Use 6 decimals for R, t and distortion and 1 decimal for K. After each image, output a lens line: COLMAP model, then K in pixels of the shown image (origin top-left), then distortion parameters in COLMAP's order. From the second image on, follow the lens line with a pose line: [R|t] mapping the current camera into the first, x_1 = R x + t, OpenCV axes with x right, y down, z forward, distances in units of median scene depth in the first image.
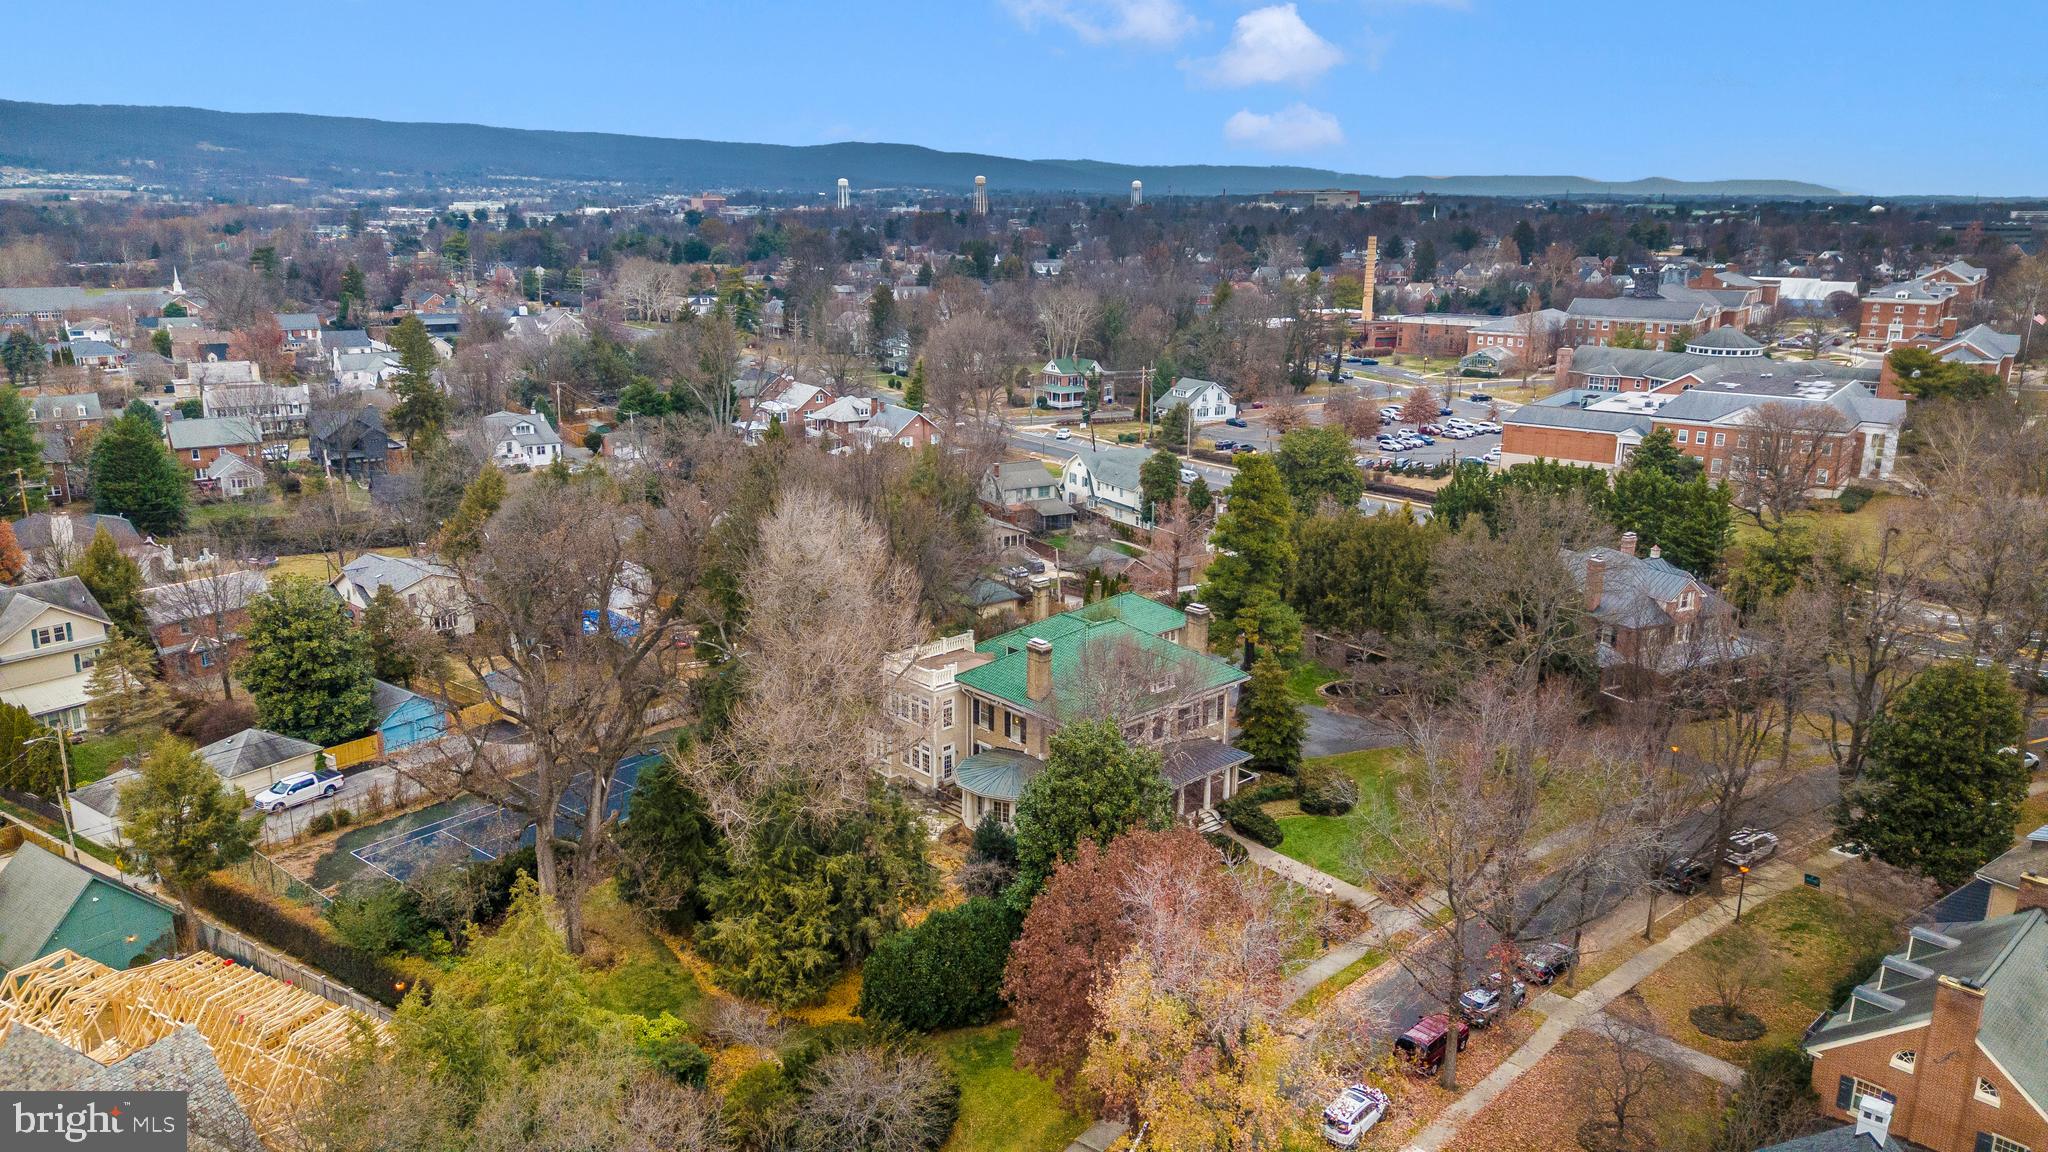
lens RADIAL K [[1461.7, 0, 1021.7], [0, 1461.7, 573.8], [0, 0, 1]] dist [0.014869, 0.000780]
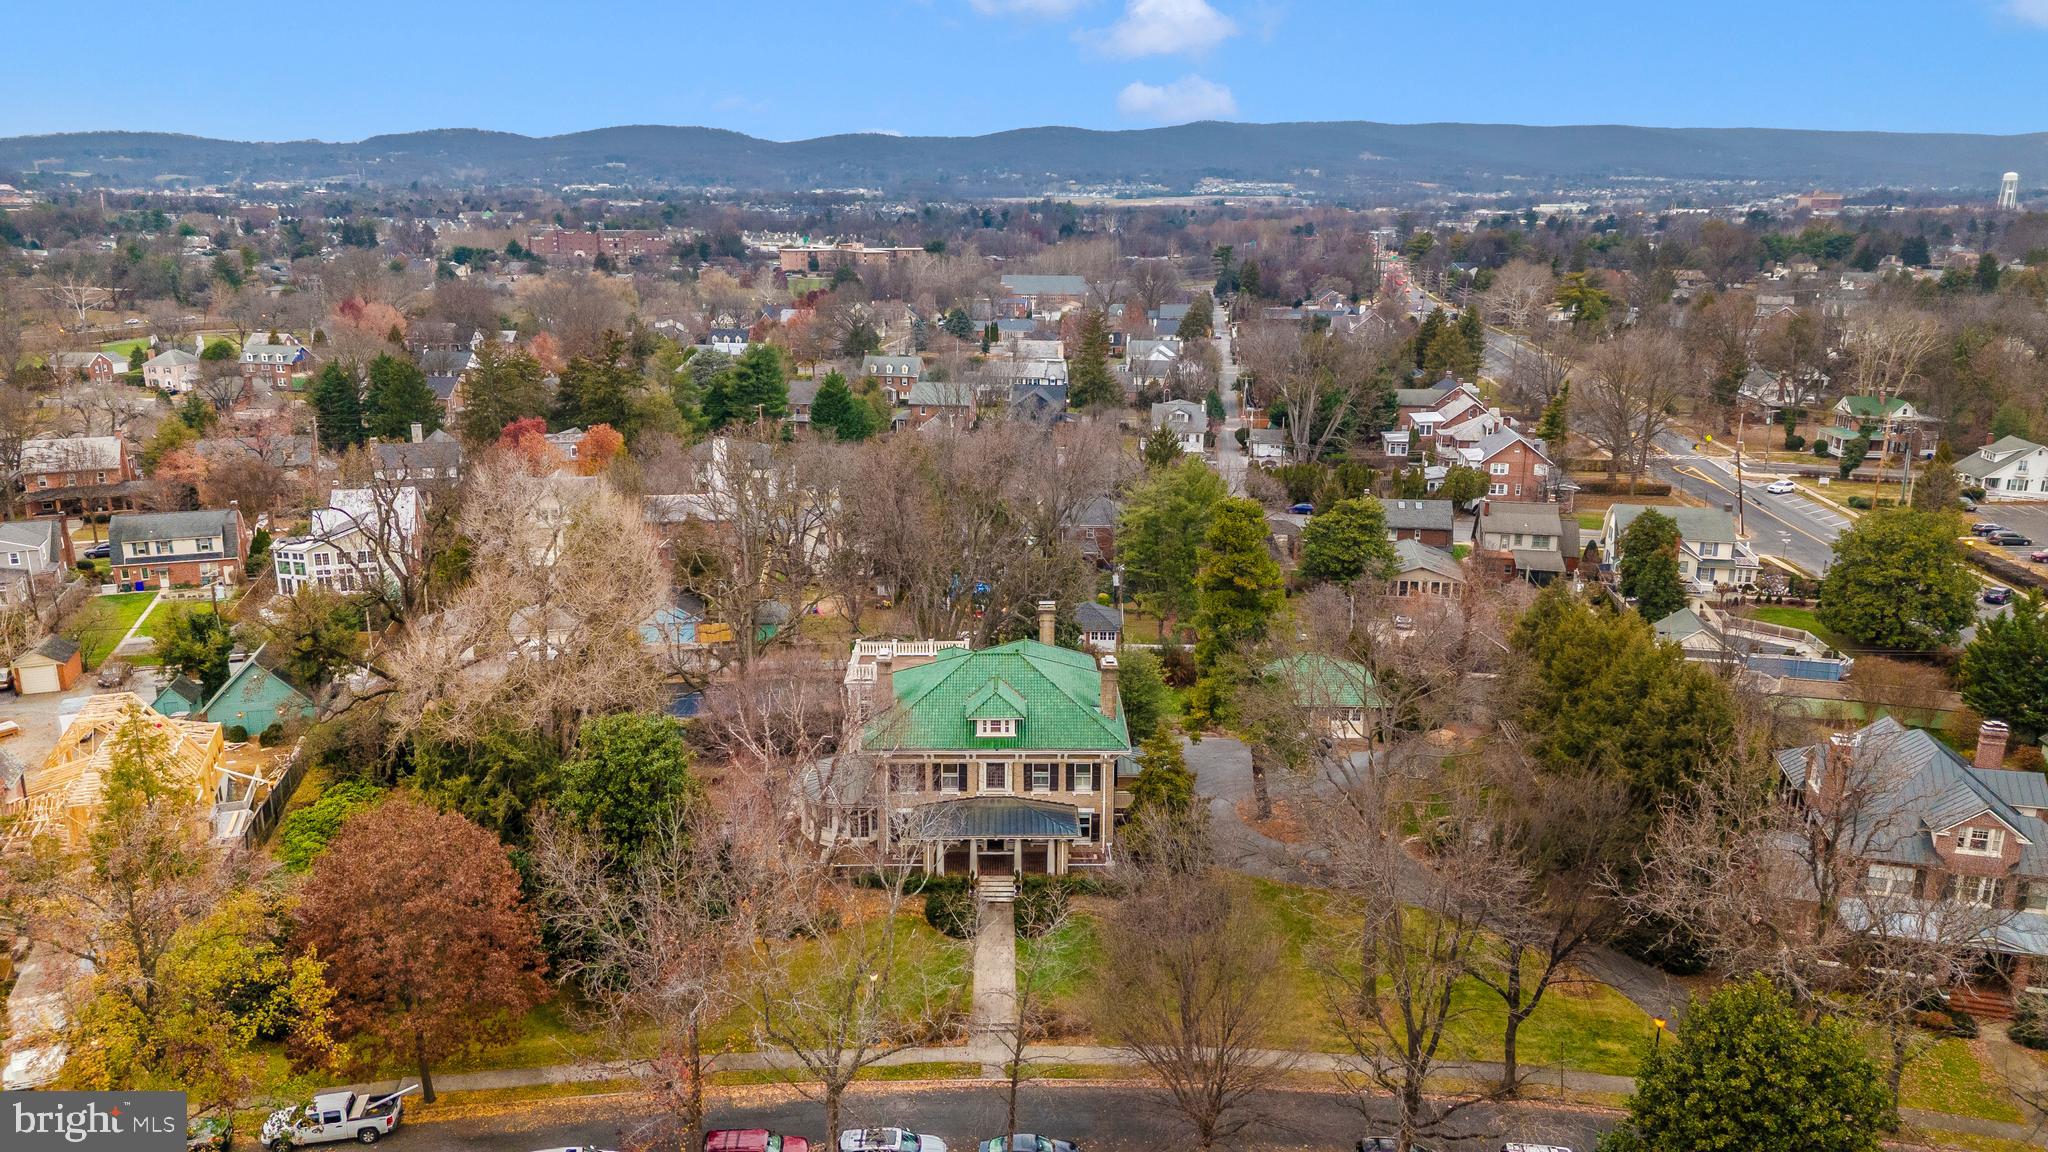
lens RADIAL K [[1461.7, 0, 1022.4], [0, 1461.7, 578.1], [0, 0, 1]] dist [0.014869, 0.000780]
pose [[0.720709, 0.169481, -0.672201, 0.371448], [-0.168967, 0.983357, 0.066772, -0.041401], [0.672331, 0.065457, 0.737351, 0.178534]]
